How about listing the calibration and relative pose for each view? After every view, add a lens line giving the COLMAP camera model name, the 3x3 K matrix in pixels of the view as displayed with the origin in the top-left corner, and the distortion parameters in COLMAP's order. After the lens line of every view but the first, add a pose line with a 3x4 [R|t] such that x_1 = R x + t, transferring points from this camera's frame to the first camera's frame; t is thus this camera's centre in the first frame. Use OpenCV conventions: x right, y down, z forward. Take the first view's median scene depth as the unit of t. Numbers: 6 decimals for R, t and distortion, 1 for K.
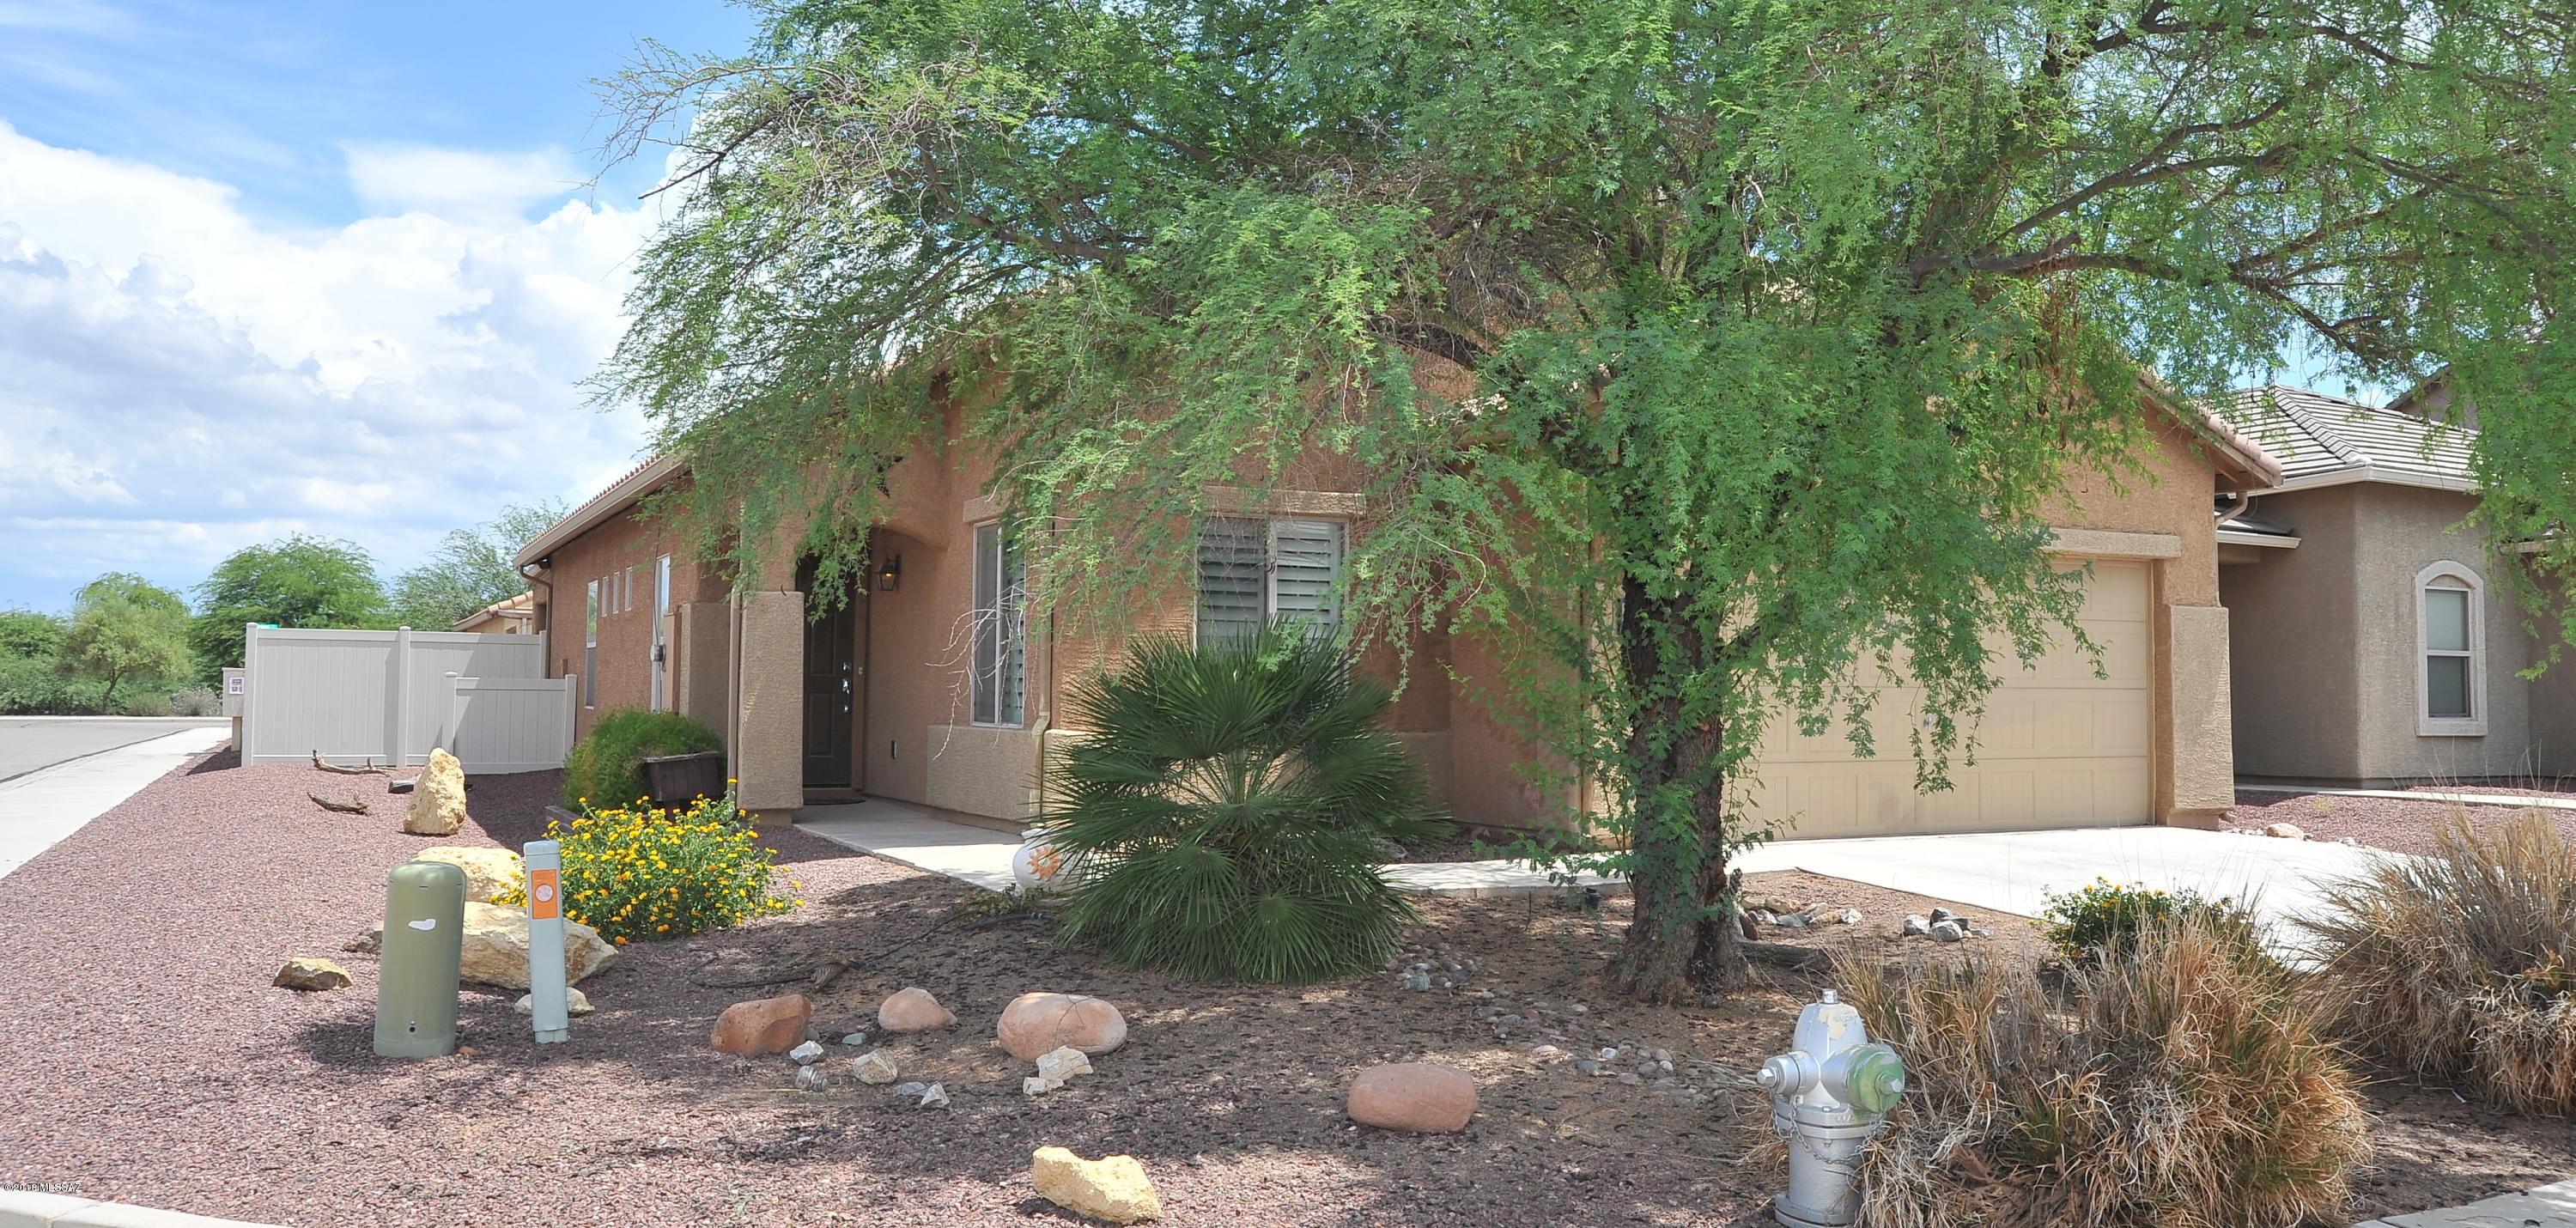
lens RADIAL K [[1783.1, 0, 1288.0], [0, 1783.1, 614.0], [0, 0, 1]] dist [-0.003941, -0.000531]
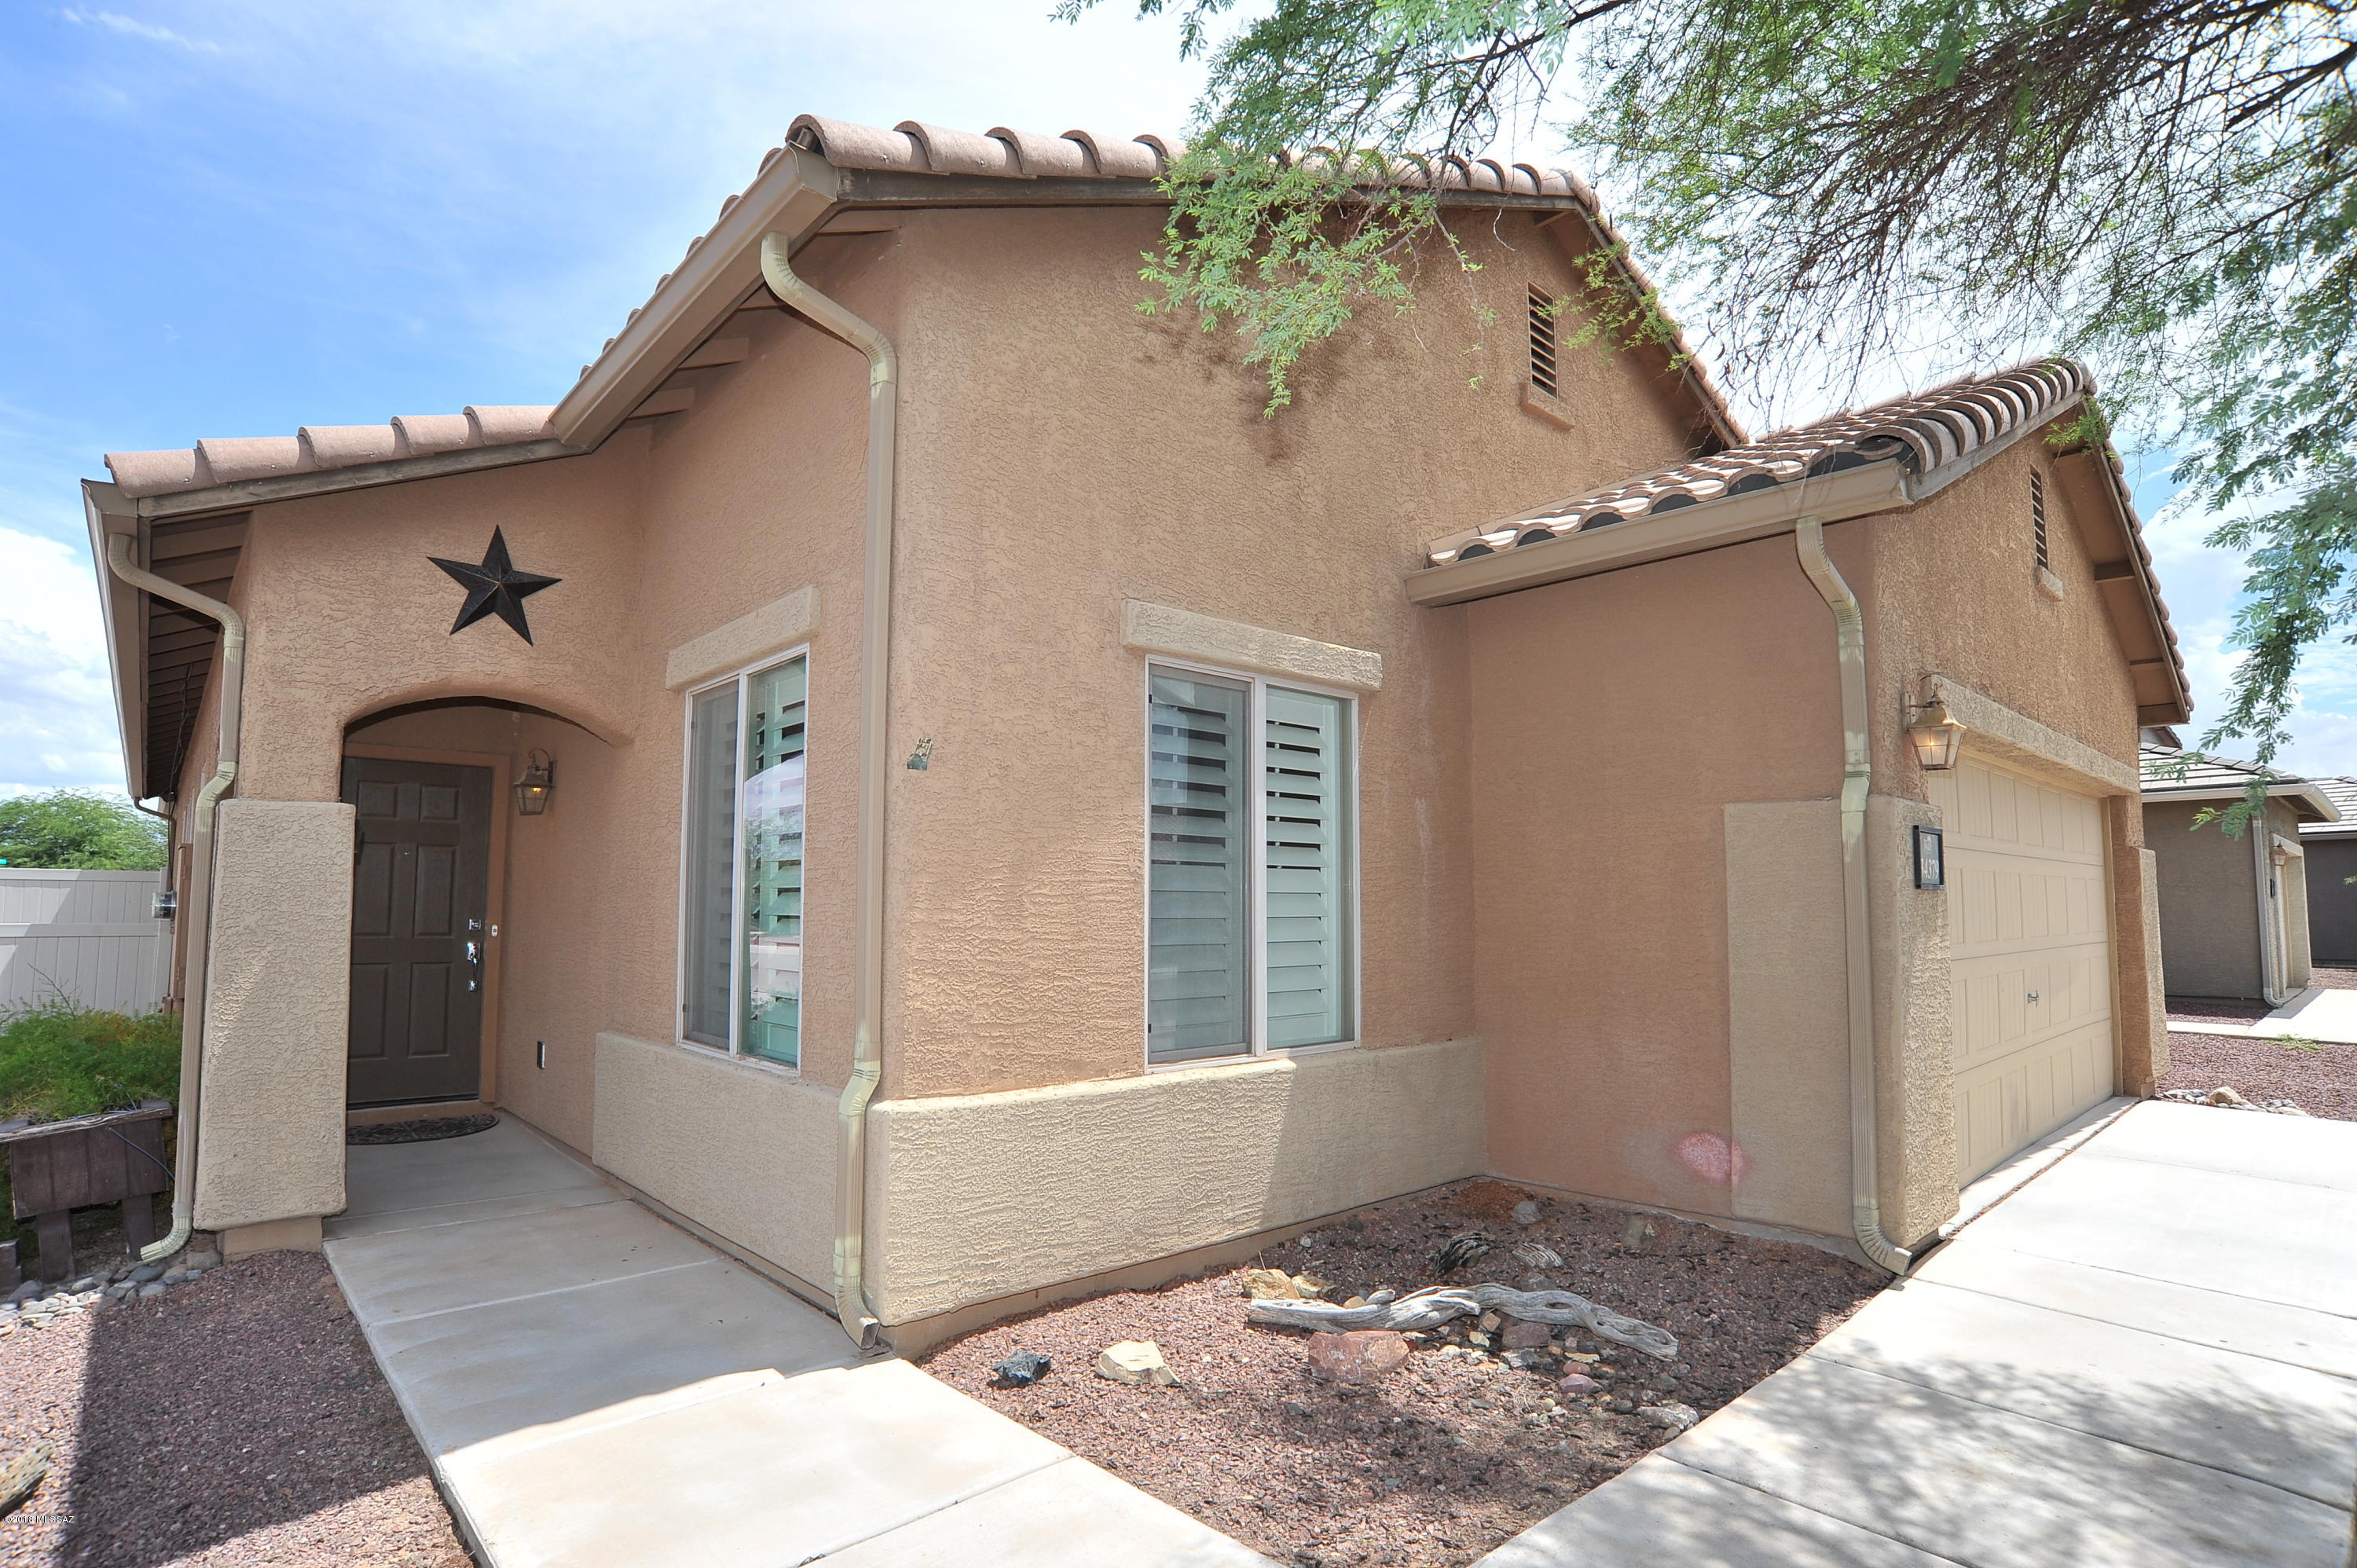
lens RADIAL K [[1196.3, 0, 1182.2], [0, 1196.3, 808.1], [0, 0, 1]] dist [-0.104742, 0.052261]
pose [[0.965376, 0.015698, 0.260389, -0.116627], [-0.004685, 0.999070, -0.042862, 0.002467], [-0.260820, 0.040158, 0.964552, 0.579320]]
